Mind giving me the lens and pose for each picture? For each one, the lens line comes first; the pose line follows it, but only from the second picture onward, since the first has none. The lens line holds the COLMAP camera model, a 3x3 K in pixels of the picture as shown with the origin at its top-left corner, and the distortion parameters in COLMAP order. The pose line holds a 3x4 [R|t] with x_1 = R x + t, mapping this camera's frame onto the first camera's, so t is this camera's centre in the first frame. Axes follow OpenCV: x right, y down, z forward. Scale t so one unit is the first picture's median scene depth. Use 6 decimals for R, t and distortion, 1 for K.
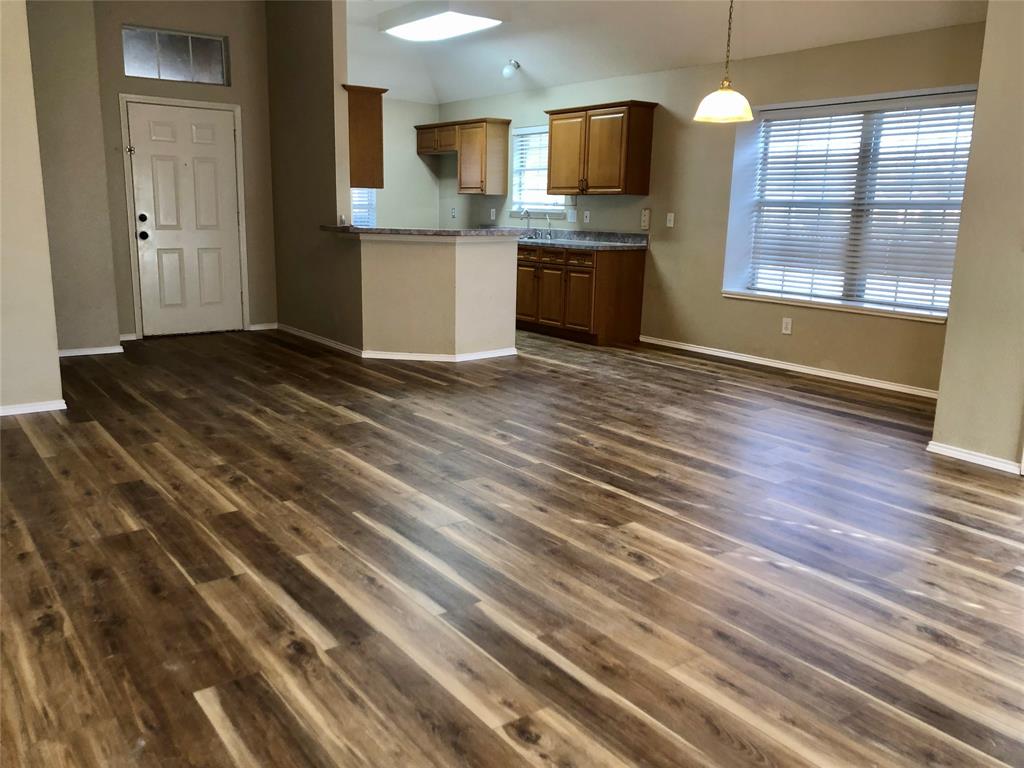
lens RADIAL K [[832.3, 0, 506.9], [0, 832.3, 379.5], [0, 0, 1]] dist [0.038096, -0.005141]
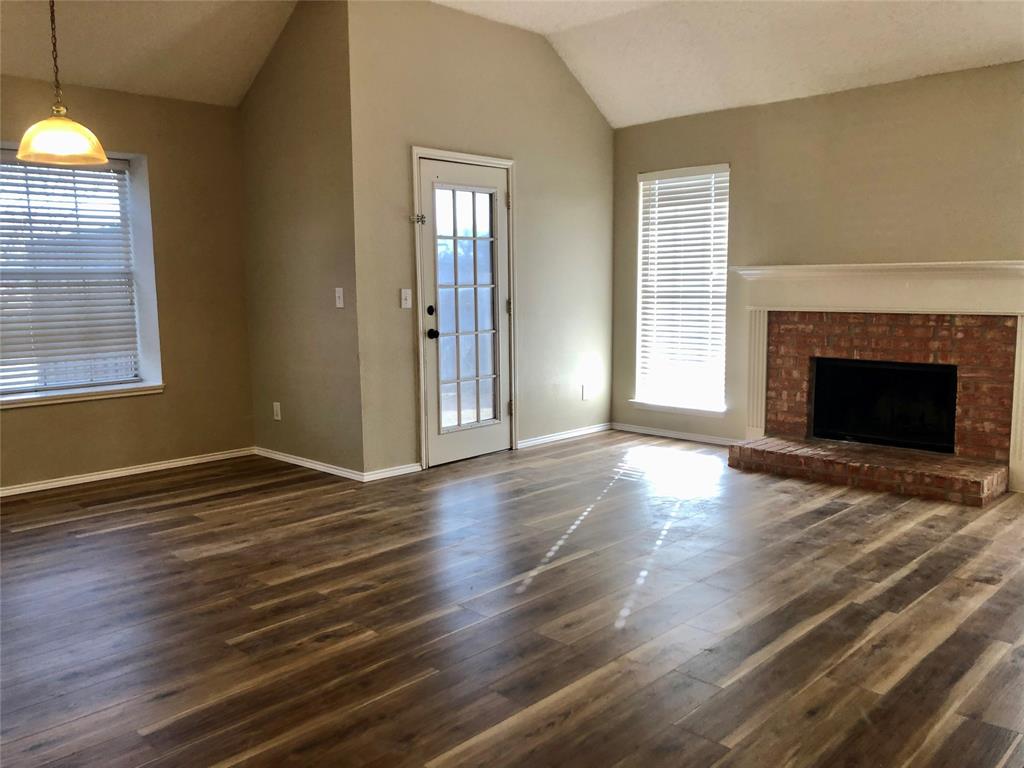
lens RADIAL K [[832.3, 0, 509.4], [0, 832.3, 391.6], [0, 0, 1]] dist [0.038096, -0.005141]
pose [[-0.158879, -0.154503, 0.975134, -0.643566], [0.208209, 0.960223, 0.186064, -0.210375], [-0.965094, 0.232594, -0.120390, 0.919506]]
